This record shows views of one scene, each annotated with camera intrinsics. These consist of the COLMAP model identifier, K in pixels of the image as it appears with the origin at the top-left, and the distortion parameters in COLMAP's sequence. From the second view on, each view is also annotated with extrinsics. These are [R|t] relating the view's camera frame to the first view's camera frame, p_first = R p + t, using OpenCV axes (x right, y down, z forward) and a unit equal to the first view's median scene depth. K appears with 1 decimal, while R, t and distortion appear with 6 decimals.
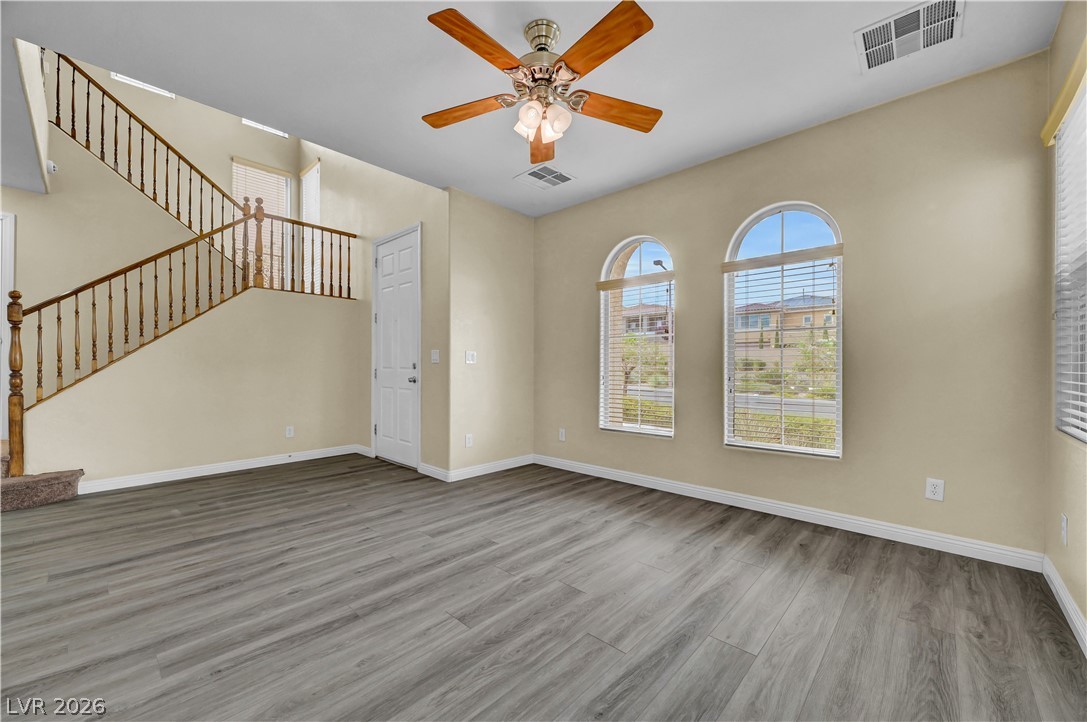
lens RADIAL K [[427.5, 0, 548.4], [0, 427.5, 364.5], [0, 0, 1]] dist [-0.000631, 0.000411]
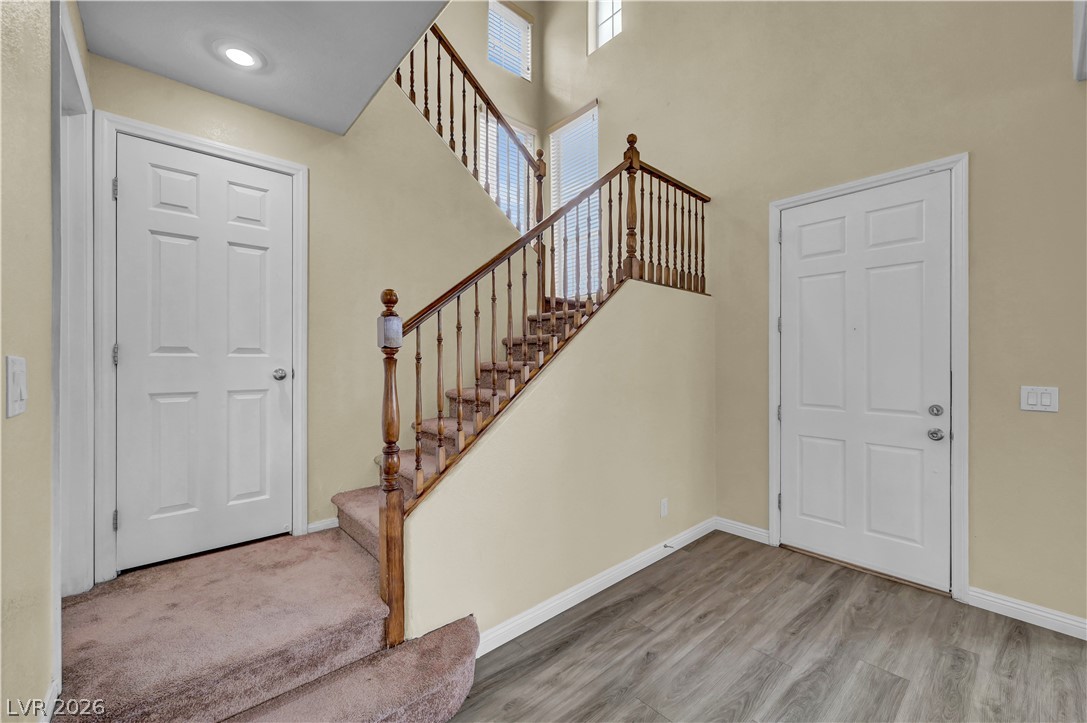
lens RADIAL K [[427.5, 0, 542.9], [0, 427.5, 361.1], [0, 0, 1]] dist [-0.000631, 0.000411]
pose [[0.995602, -0.005109, -0.093542, -0.859146], [0.005337, 0.999983, 0.002184, -0.072851], [0.093529, -0.002673, 0.995613, 0.421395]]
